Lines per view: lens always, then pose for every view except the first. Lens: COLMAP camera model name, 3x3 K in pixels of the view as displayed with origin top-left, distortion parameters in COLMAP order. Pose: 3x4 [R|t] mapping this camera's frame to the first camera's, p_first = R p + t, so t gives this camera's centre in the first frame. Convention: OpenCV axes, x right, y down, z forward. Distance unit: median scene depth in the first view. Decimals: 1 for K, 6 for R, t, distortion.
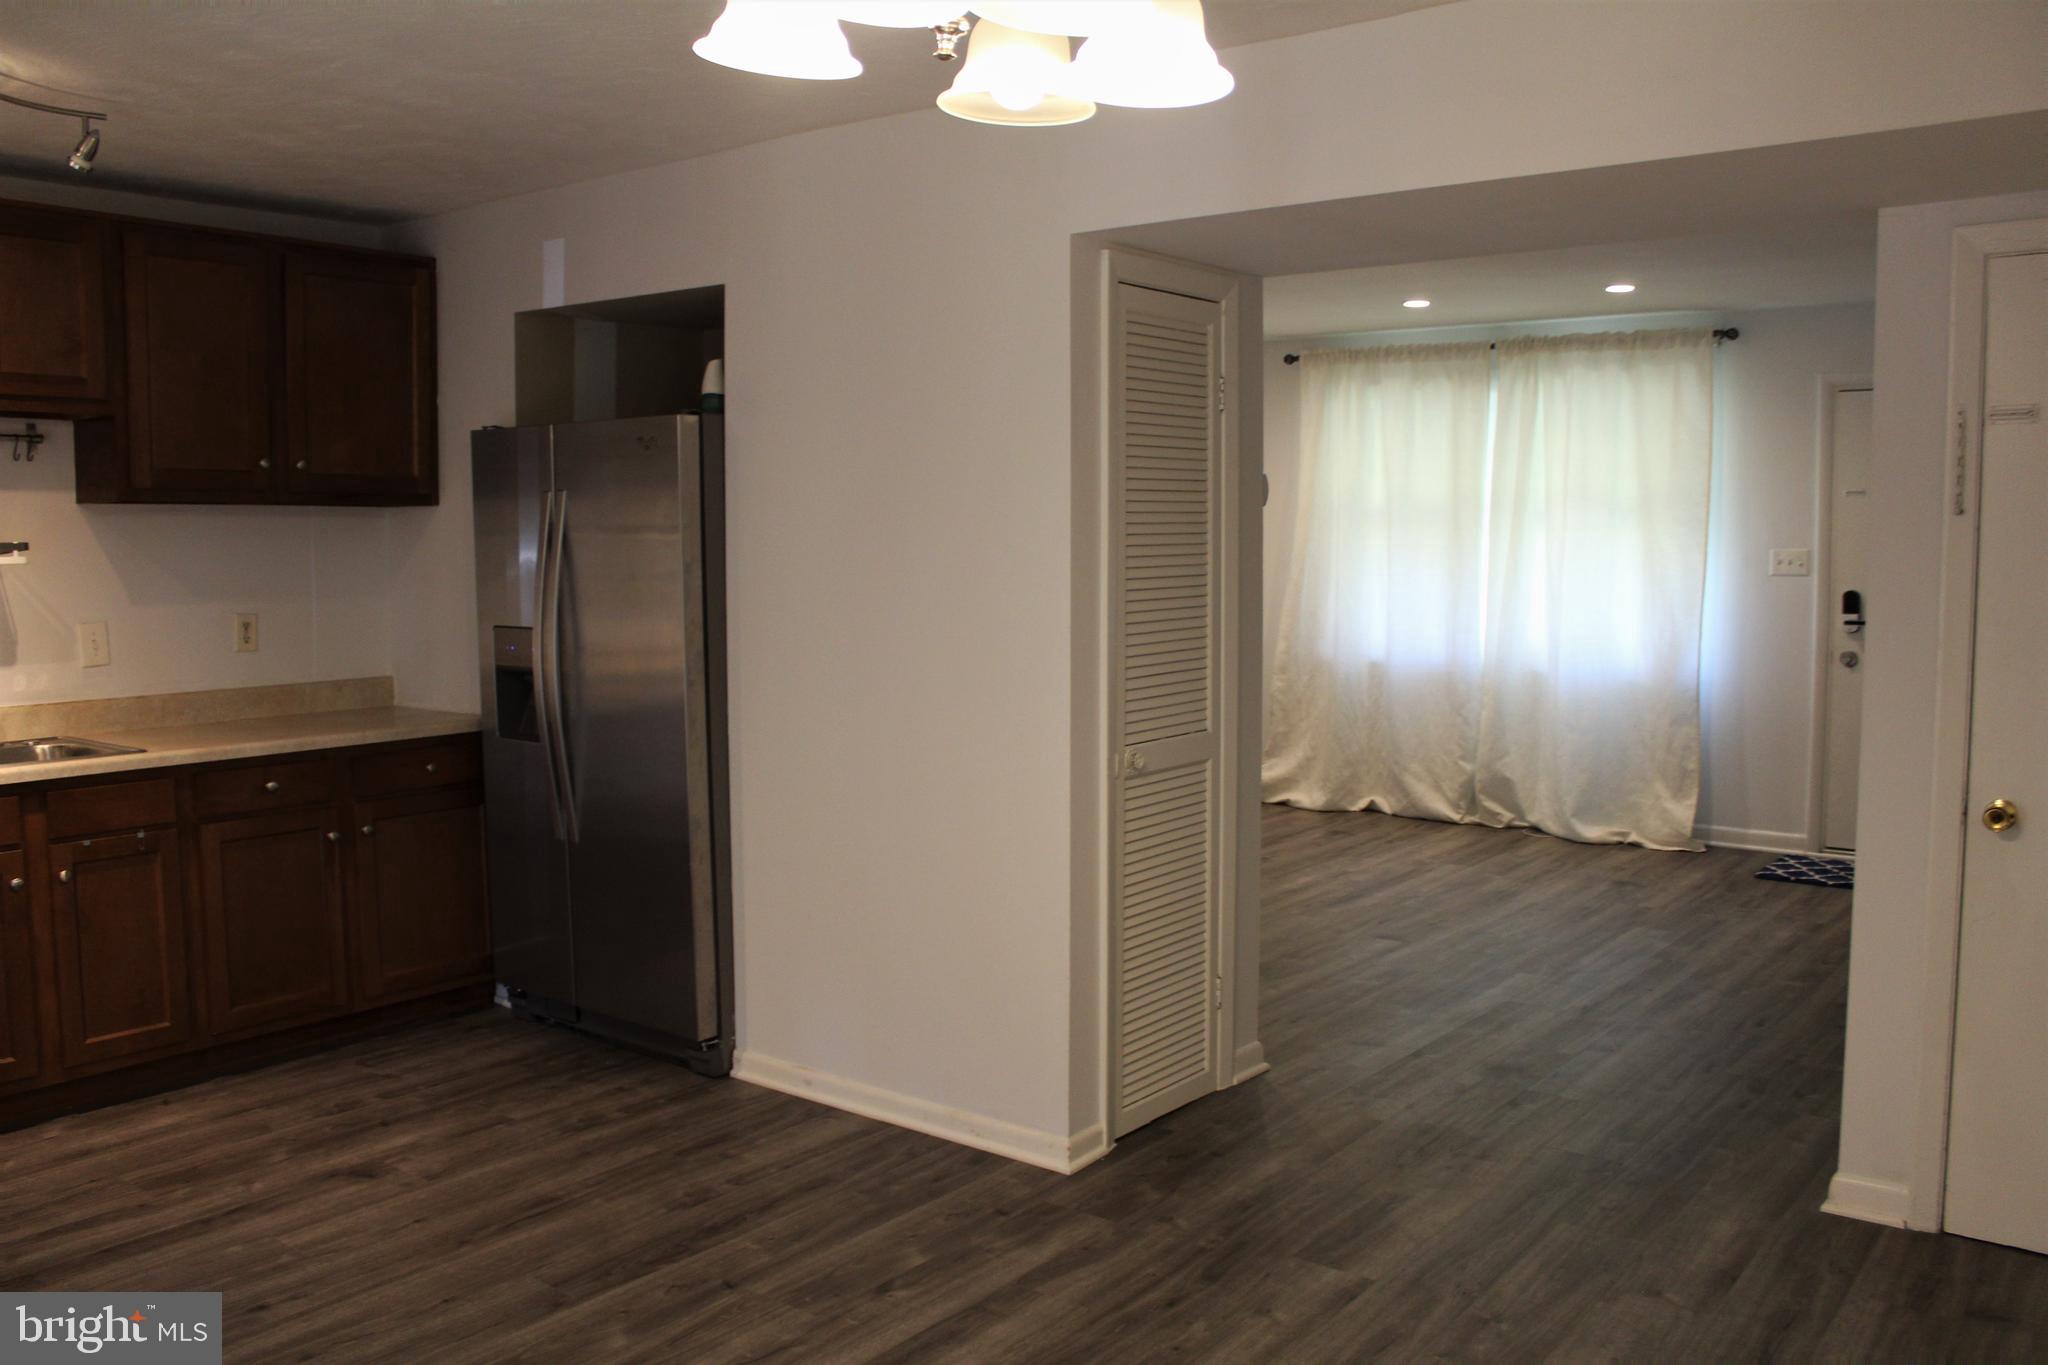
lens RADIAL K [[1695.8, 0, 1001.0], [0, 1695.8, 679.9], [0, 0, 1]] dist [-0.154258, 0.130801]
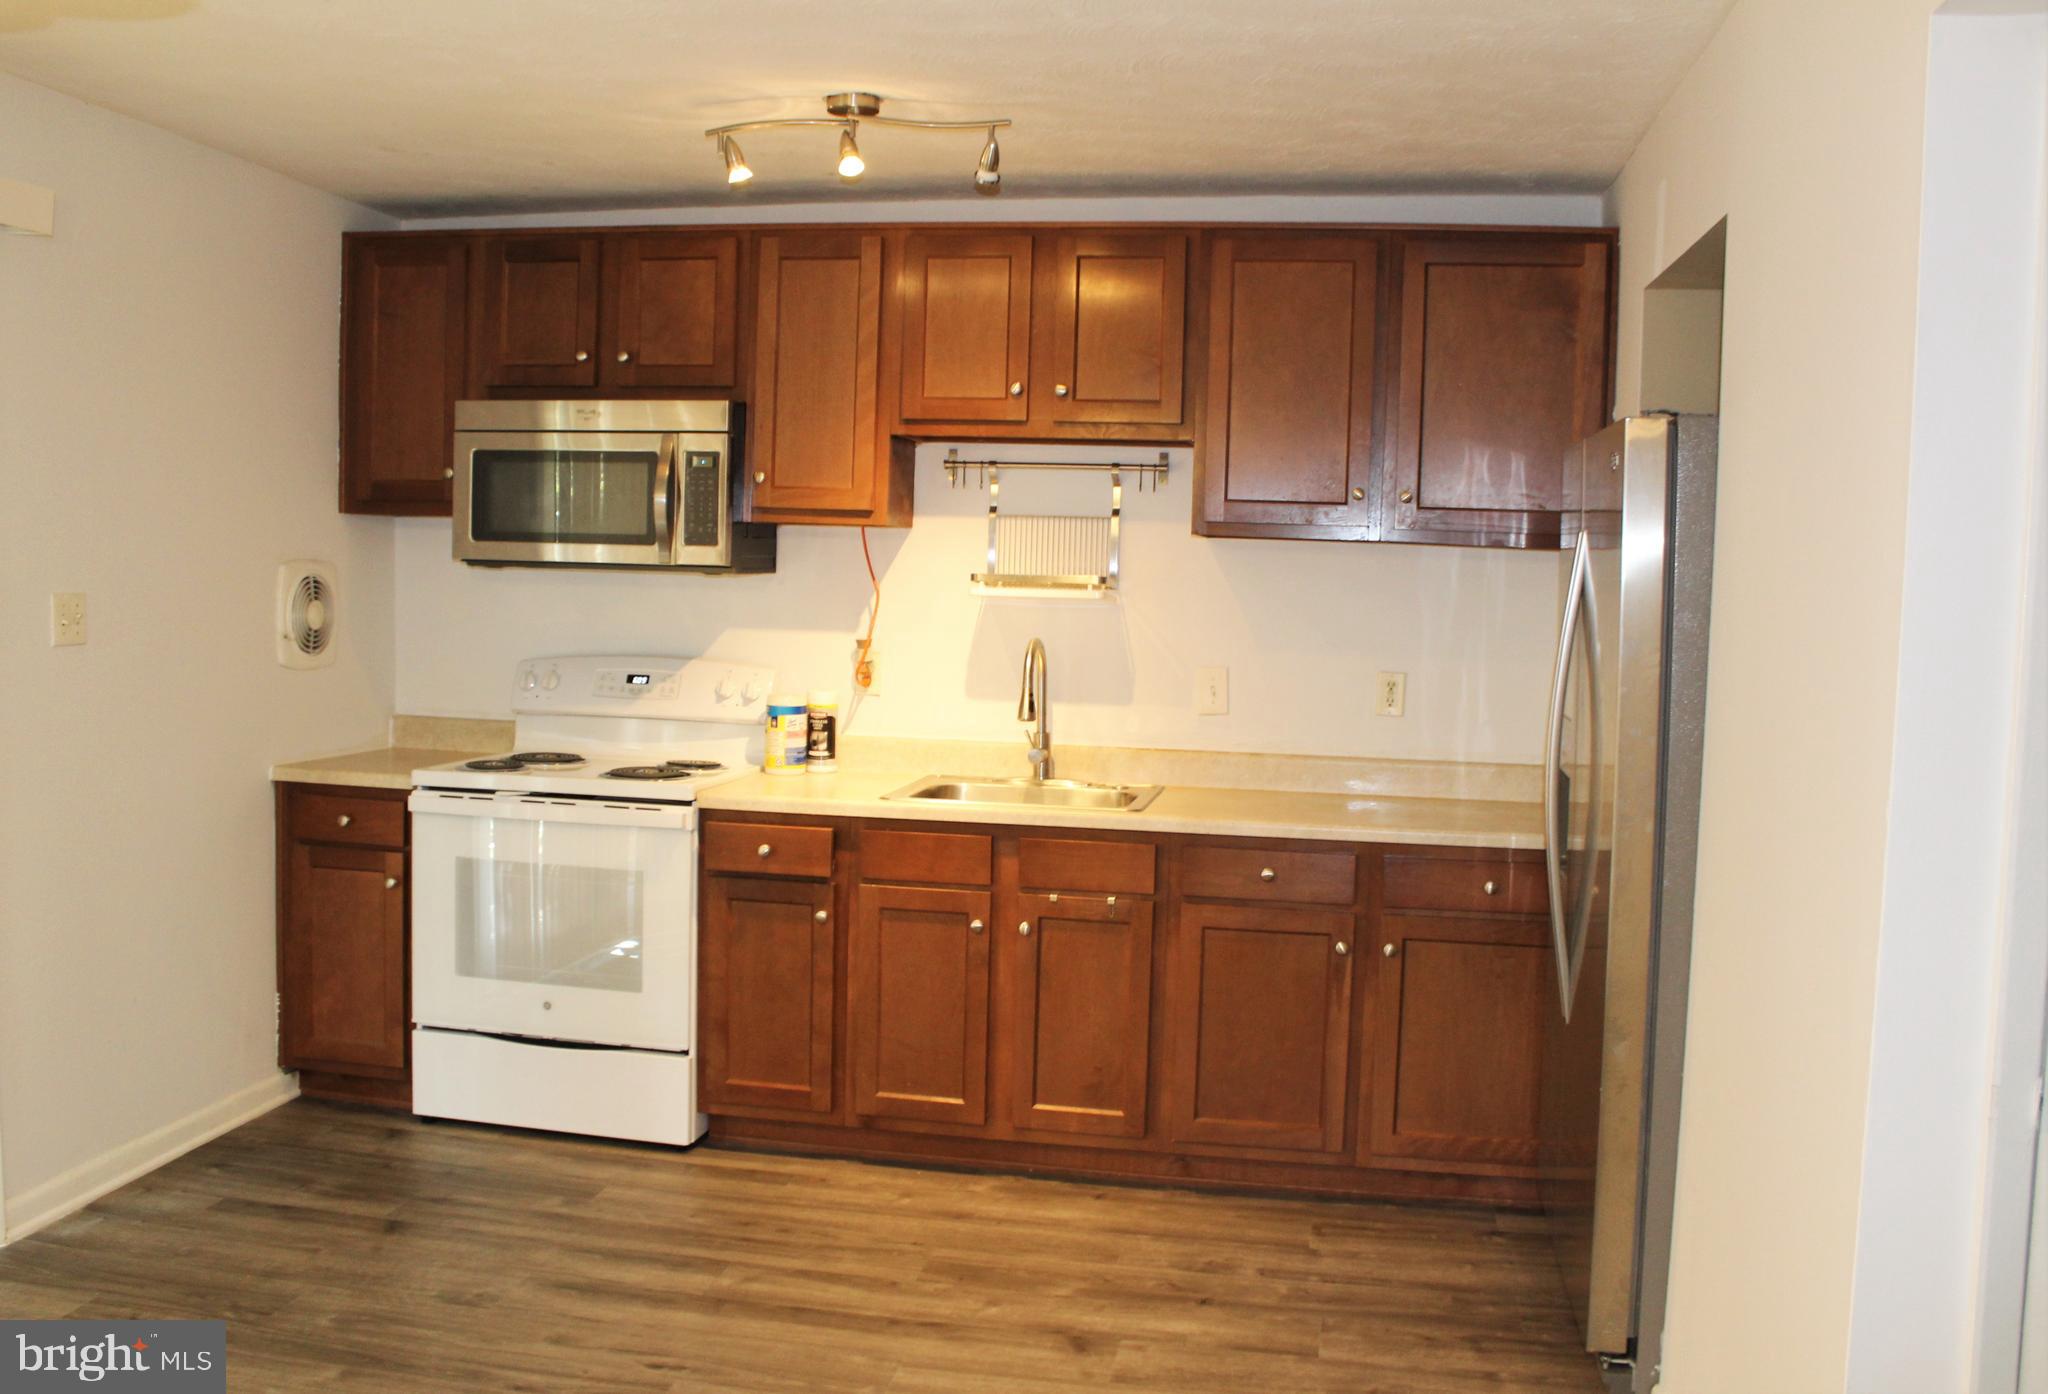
lens RADIAL K [[1856.5, 0, 993.0], [0, 1856.5, 695.7], [0, 0, 1]] dist [-0.116902, 0.000000]
pose [[0.463094, 0.081649, -0.882540, 0.334708], [-0.104894, 0.993799, 0.036901, -0.048494], [0.880080, 0.075484, 0.468787, 0.440305]]
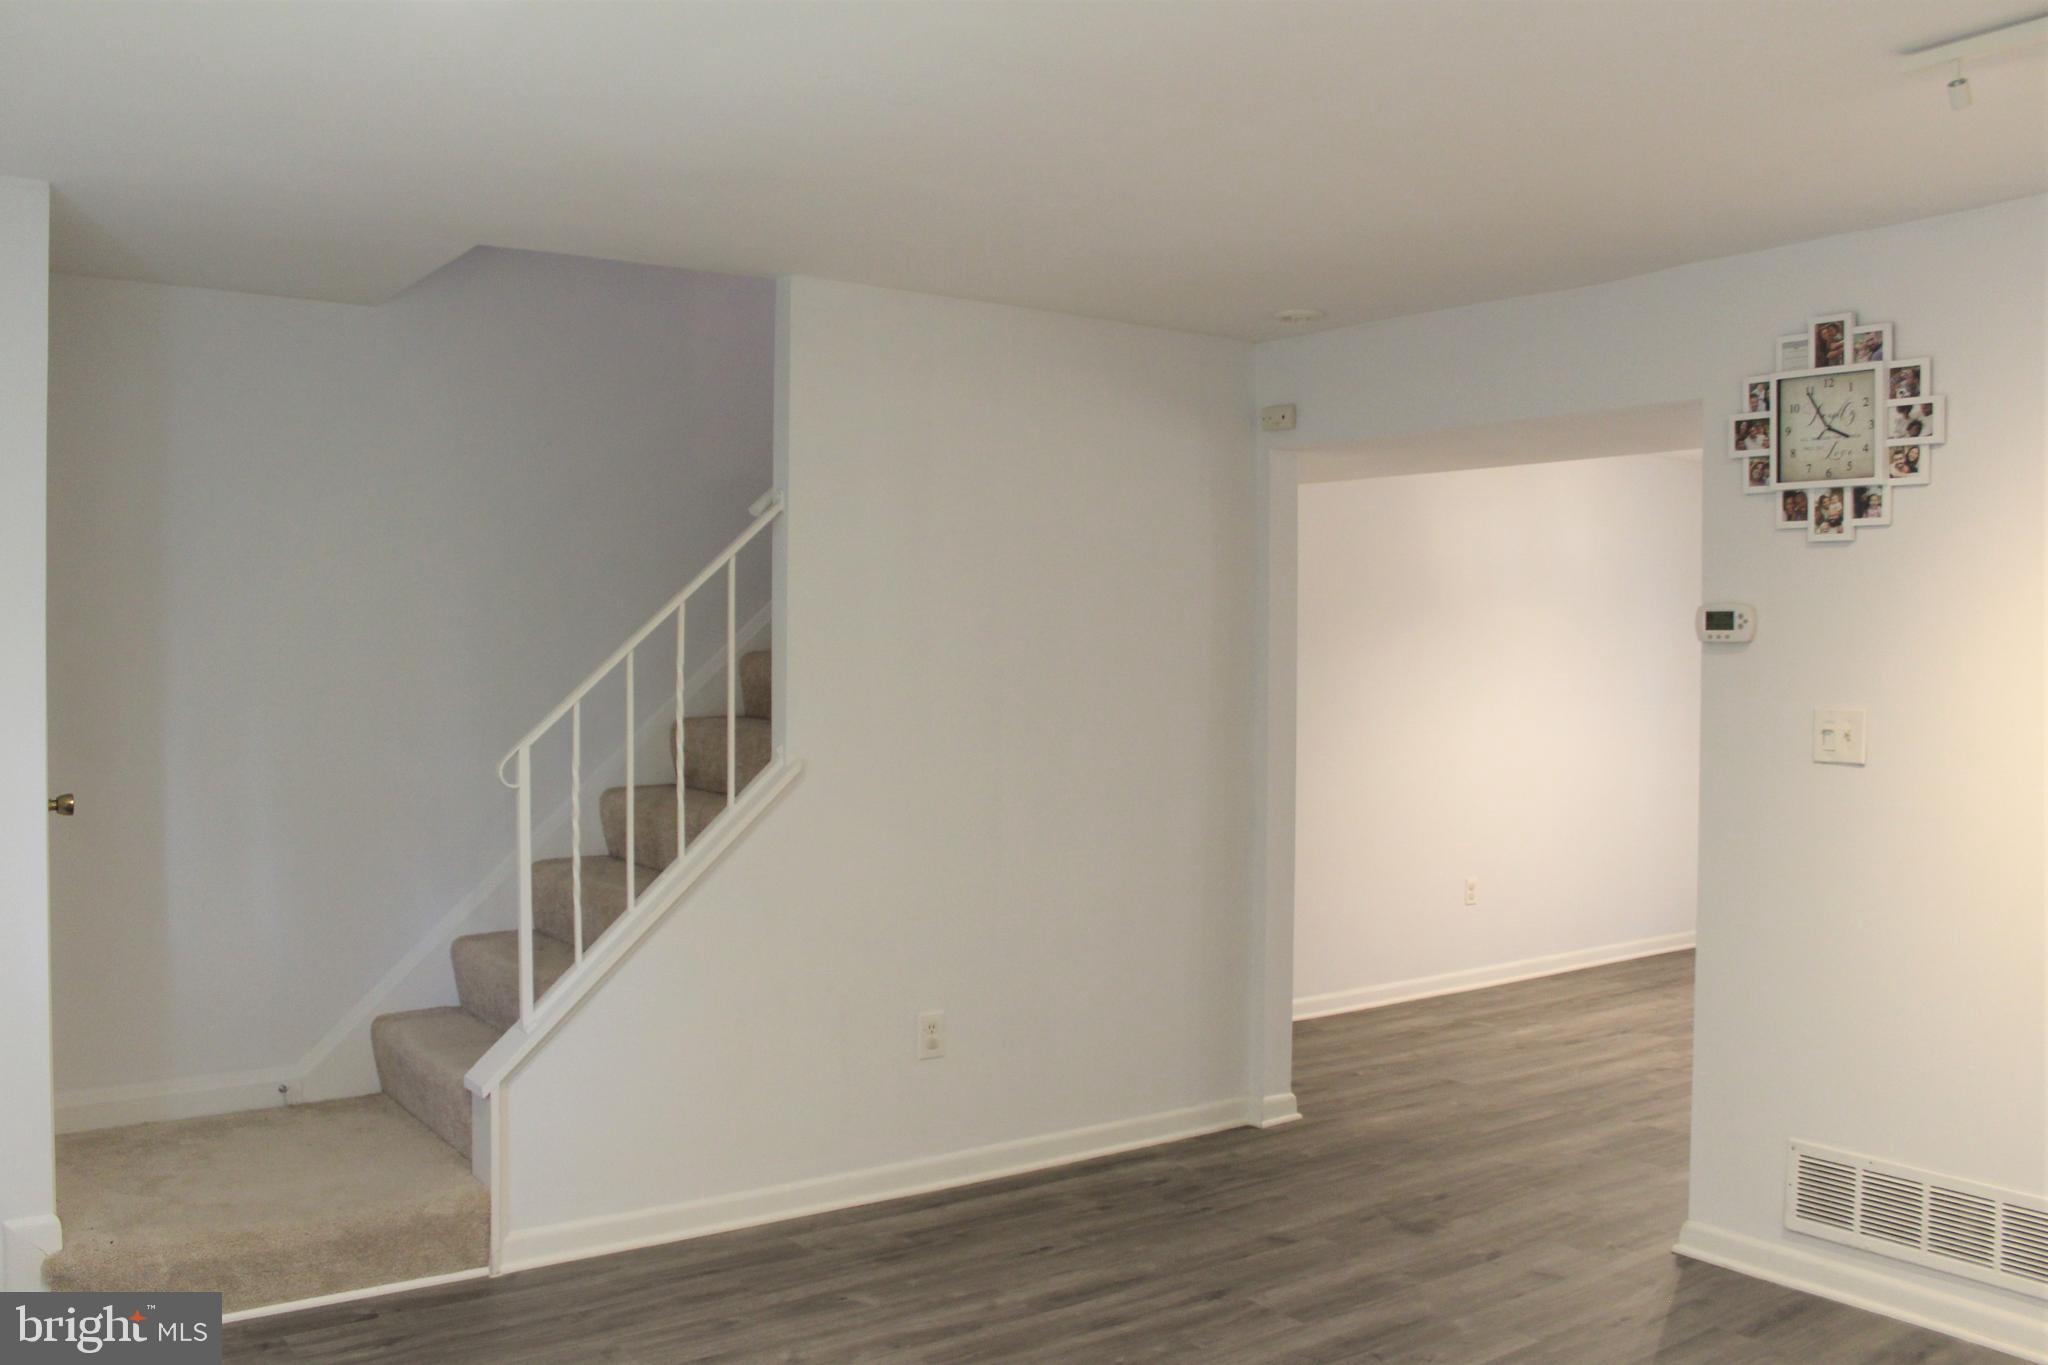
lens RADIAL K [[1695.8, 0, 1031.4], [0, 1695.8, 681.4], [0, 0, 1]] dist [-0.154258, 0.130801]
pose [[-0.962324, -0.002058, 0.271897, 0.272844], [0.024664, 0.995188, 0.094826, -0.182955], [-0.270783, 0.097959, -0.957643, 2.058242]]
